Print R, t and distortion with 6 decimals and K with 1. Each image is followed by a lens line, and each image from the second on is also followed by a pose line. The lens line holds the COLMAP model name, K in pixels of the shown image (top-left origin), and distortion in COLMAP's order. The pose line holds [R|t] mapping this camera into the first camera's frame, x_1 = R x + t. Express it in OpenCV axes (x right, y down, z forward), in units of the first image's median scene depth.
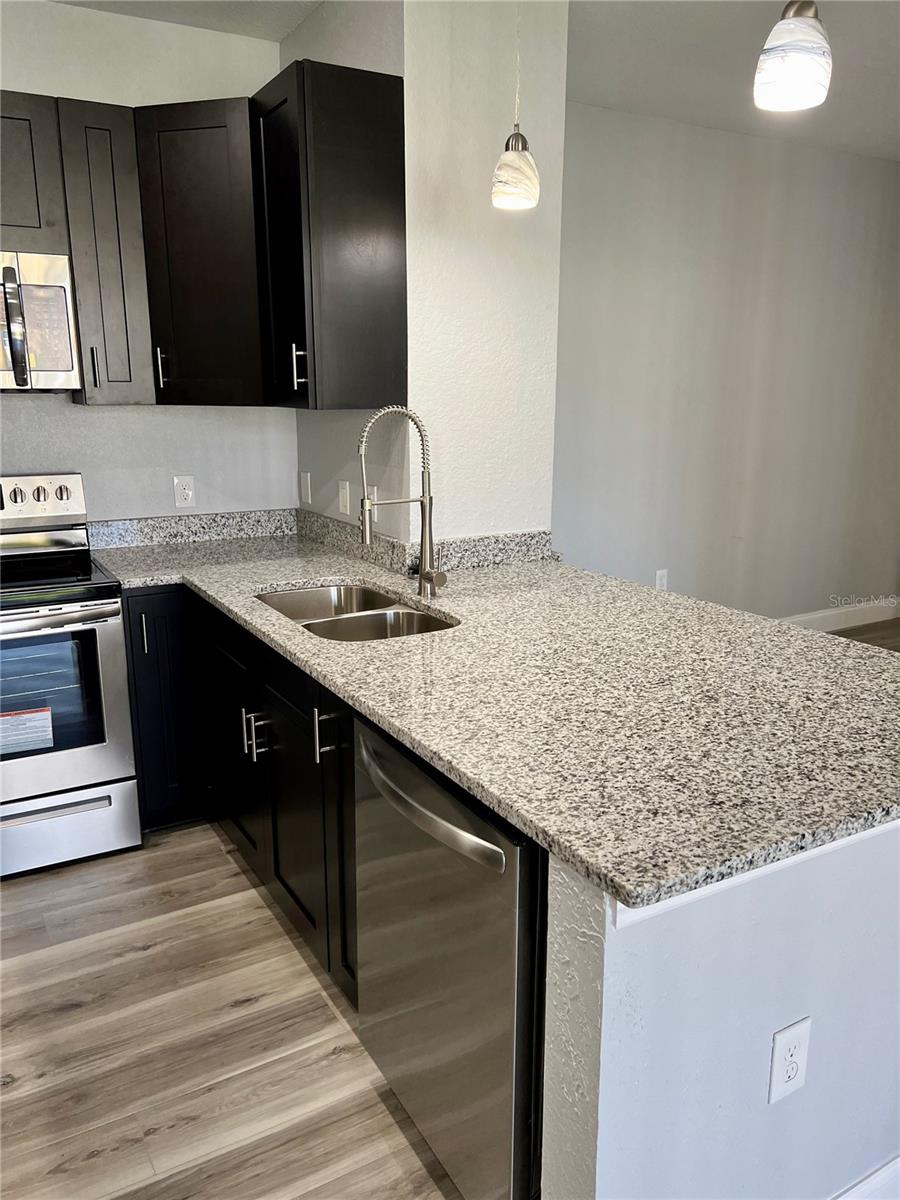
lens RADIAL K [[895.4, 0, 445.4], [0, 895.4, 612.3], [0, 0, 1]] dist [0.065484, -0.089869]
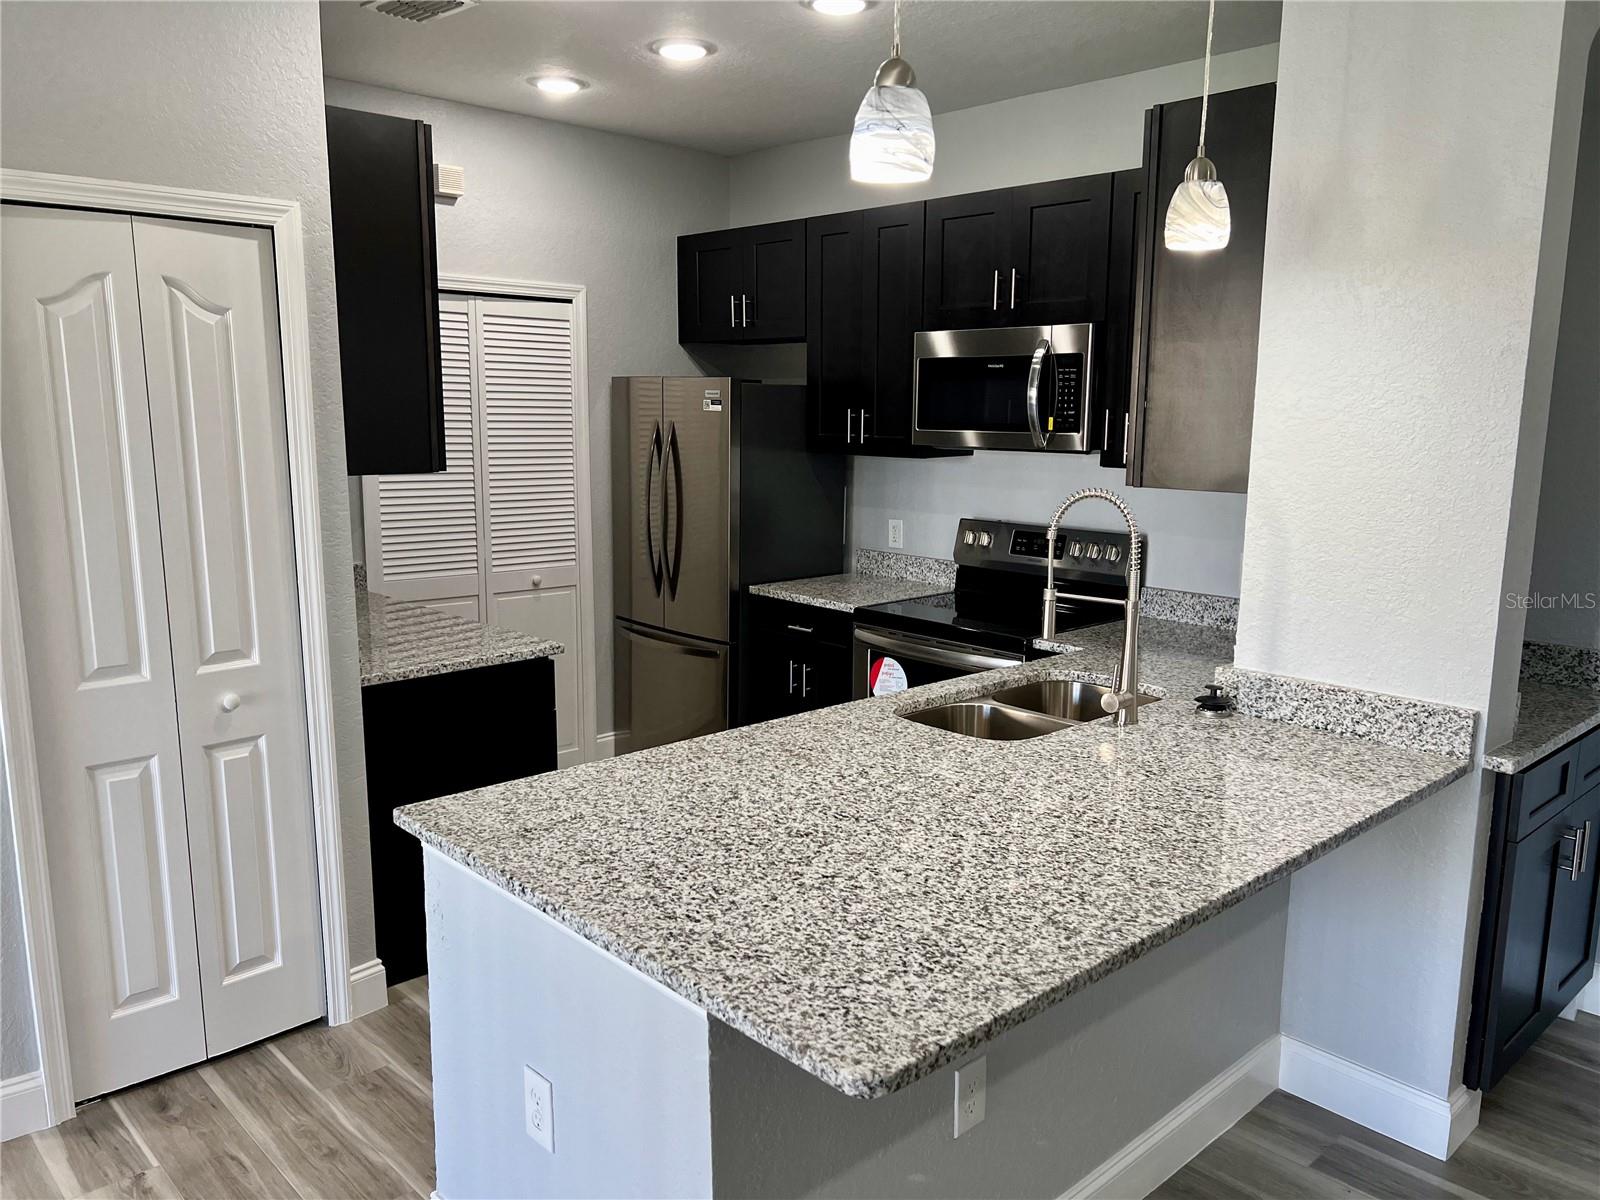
lens RADIAL K [[1198.2, 0, 806.8], [0, 1198.2, 613.5], [0, 0, 1]] dist [0.106256, -0.159911]
pose [[0.235061, 0.172673, -0.956520, 0.926583], [-0.243434, 0.963188, 0.114054, -0.166679], [0.941003, 0.206039, 0.268442, 0.428066]]
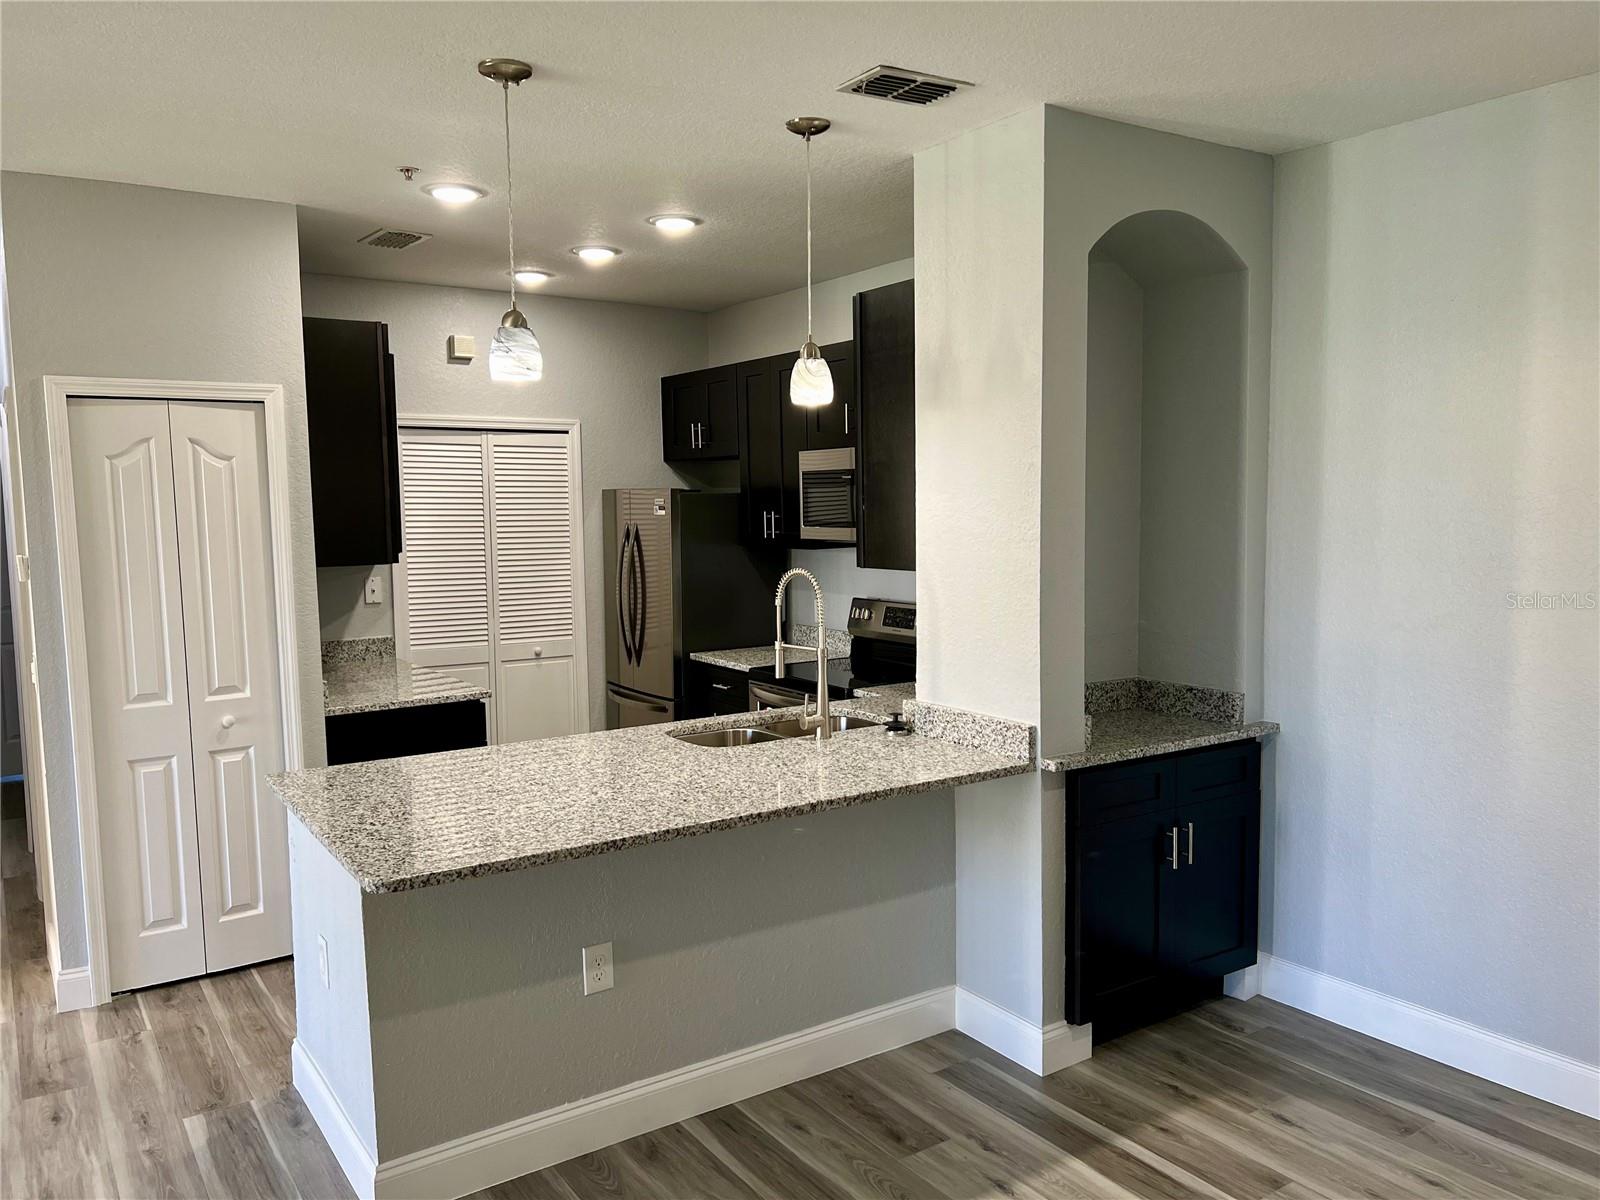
lens RADIAL K [[1198.2, 0, 806.8], [0, 1198.2, 613.5], [0, 0, 1]] dist [0.106256, -0.159911]
pose [[0.069644, 0.093756, -0.993156, 1.408662], [-0.227148, 0.970912, 0.075728, -0.272550], [0.971367, 0.220319, 0.088915, 0.823001]]
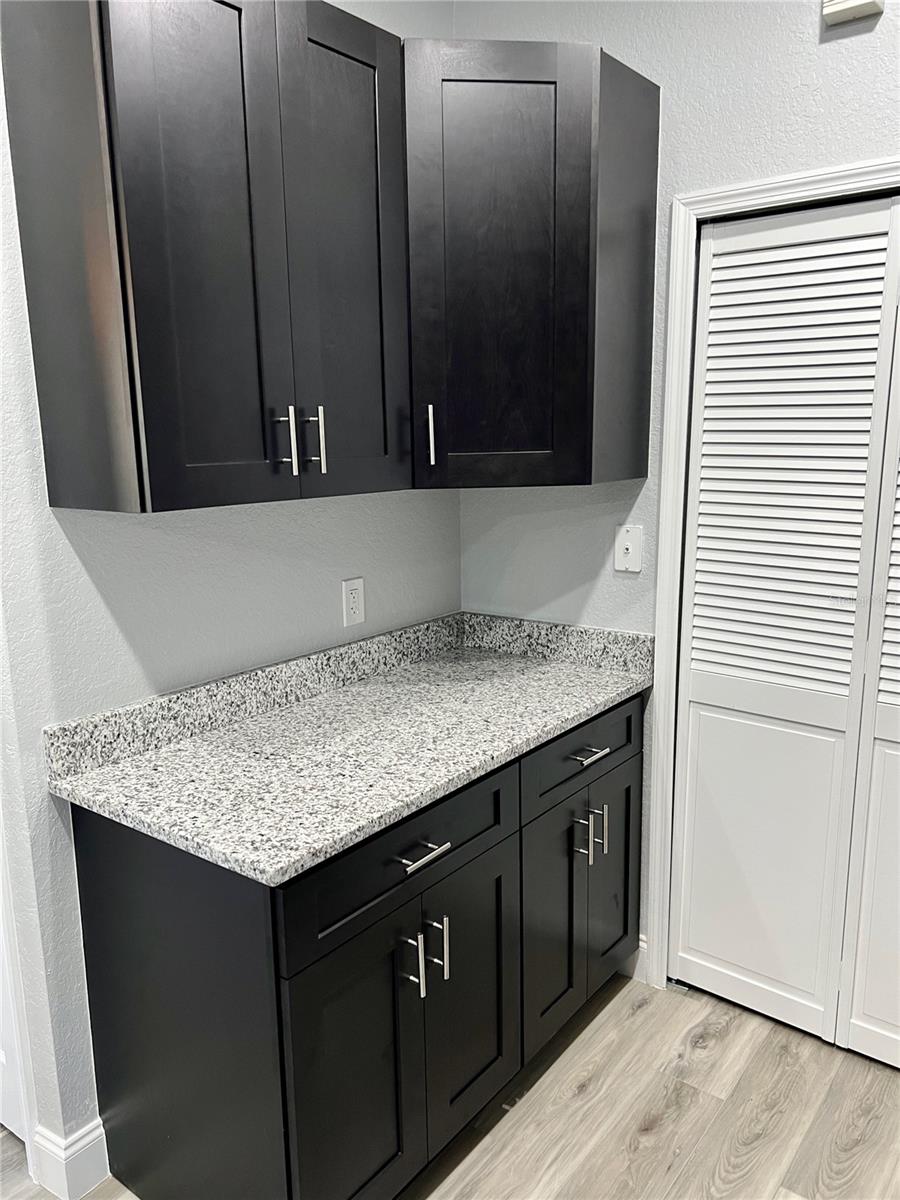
lens RADIAL K [[920.1, 0, 450.0], [0, 920.1, 600.0], [0, 0, 1]] dist [0.033907, 0.003235]
pose [[-0.925099, 0.080547, -0.371085, -0.363518], [-0.083695, 0.909961, 0.406161, -0.276563], [0.370388, 0.406797, -0.835062, 0.965157]]
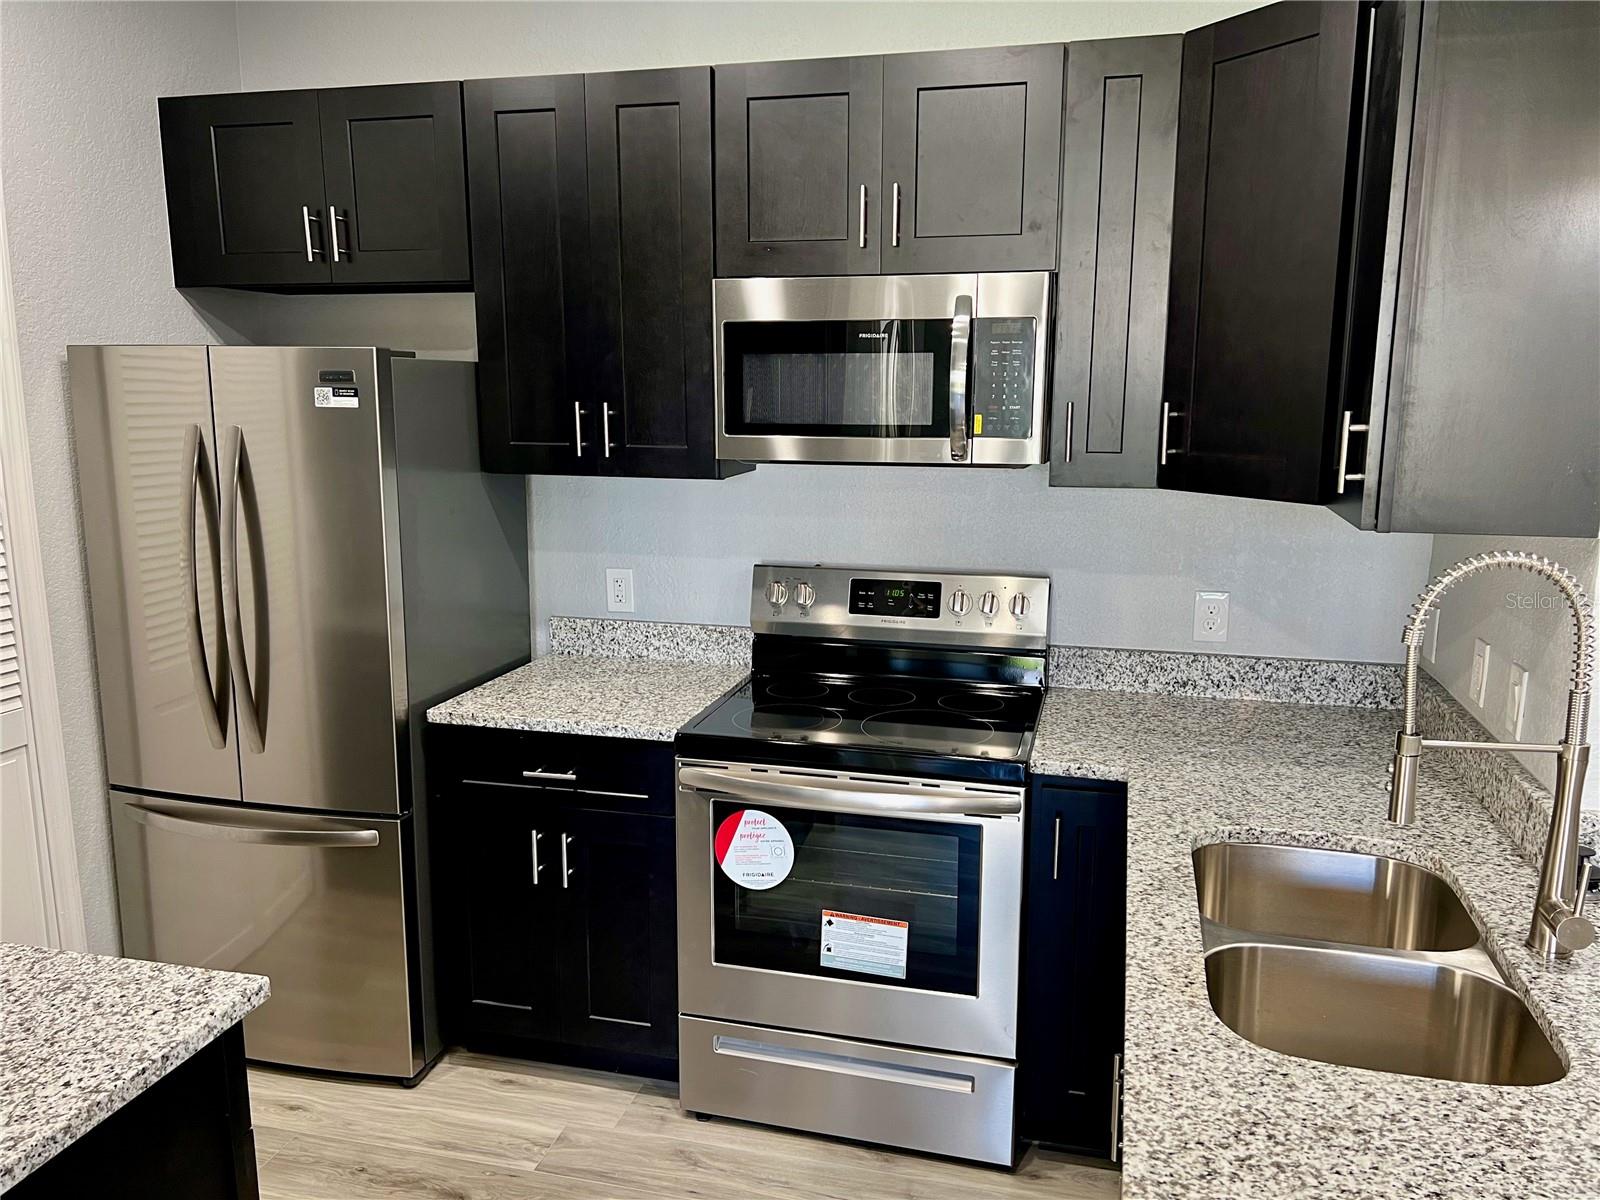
lens RADIAL K [[1197.9, 0, 816.8], [0, 1197.9, 604.8], [0, 0, 1]] dist [0.058108, -0.072875]
pose [[0.717620, 0.129976, -0.684199, 0.112777], [-0.172266, 0.985029, 0.006444, -0.134225], [0.674793, 0.113240, 0.729267, 0.275003]]
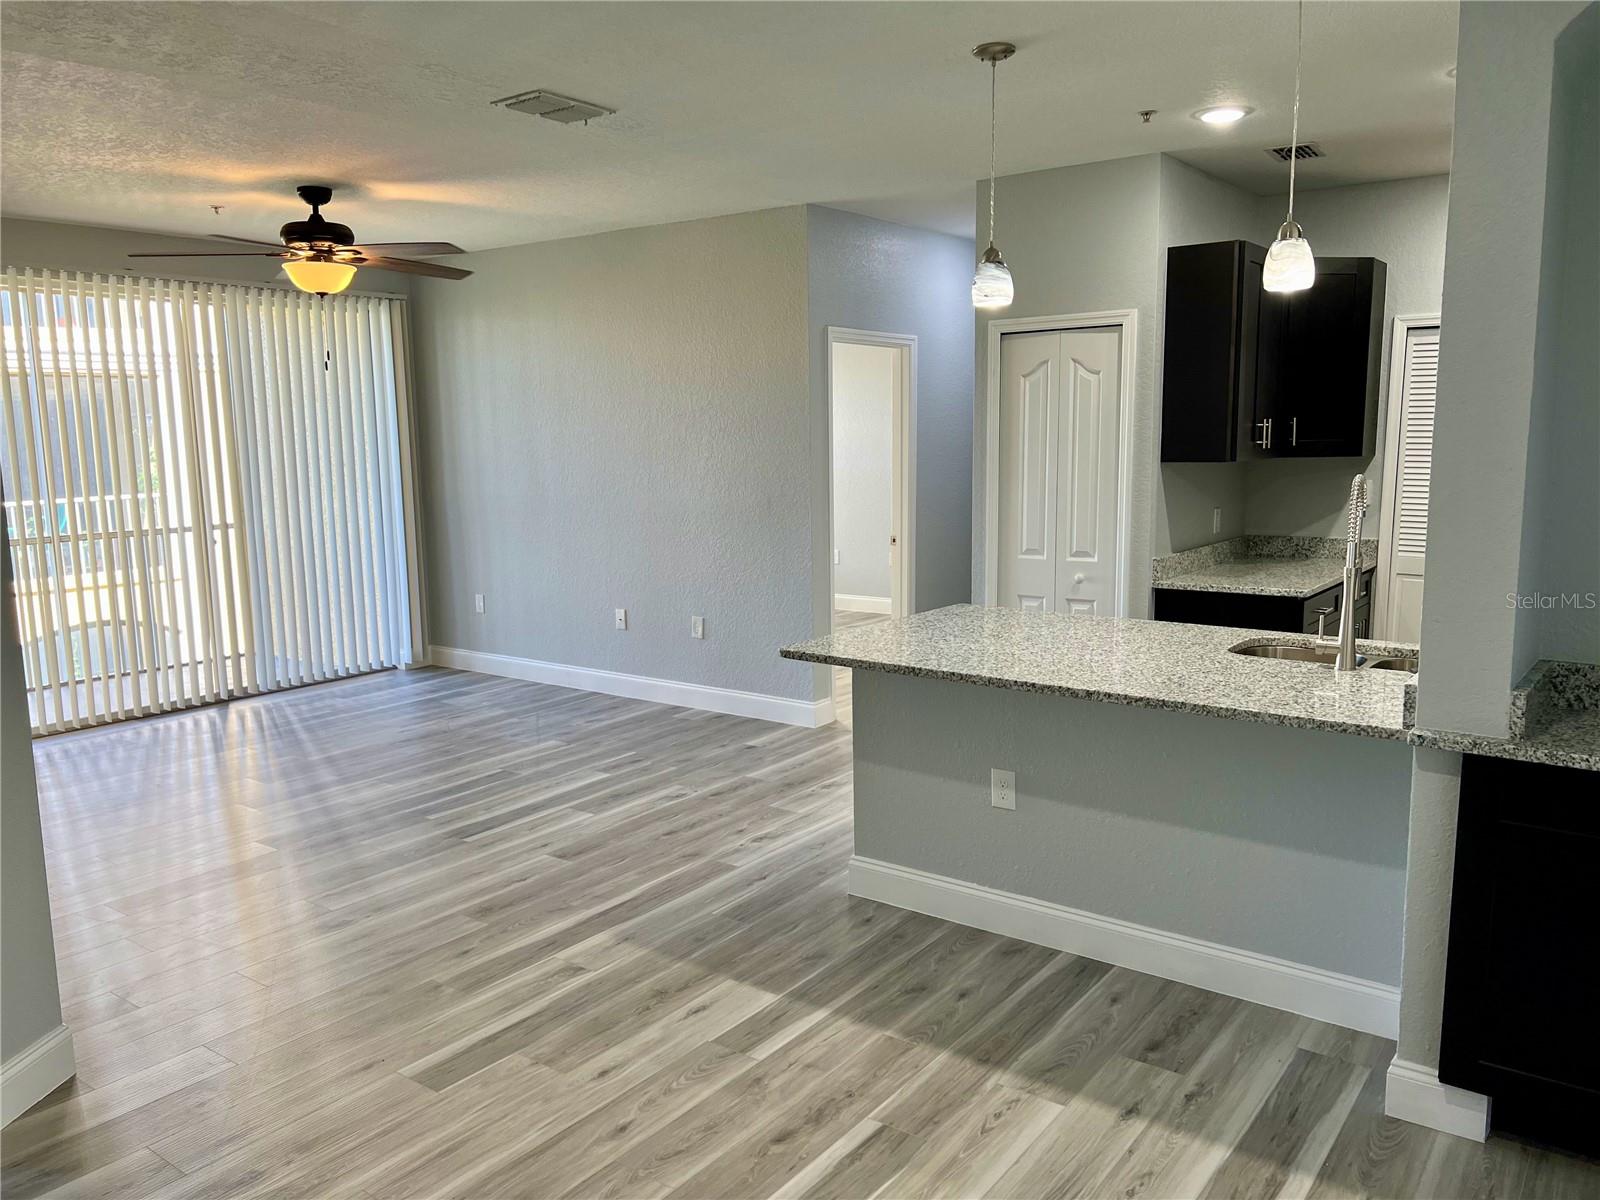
lens RADIAL K [[1193.9, 0, 795.0], [0, 1193.9, 612.5], [0, 0, 1]] dist [0.065484, -0.089869]
pose [[-0.919482, 0.069681, -0.386907, 1.016653], [-0.083270, 0.927317, 0.364897, -0.498035], [0.384212, 0.367734, -0.846849, 1.847693]]
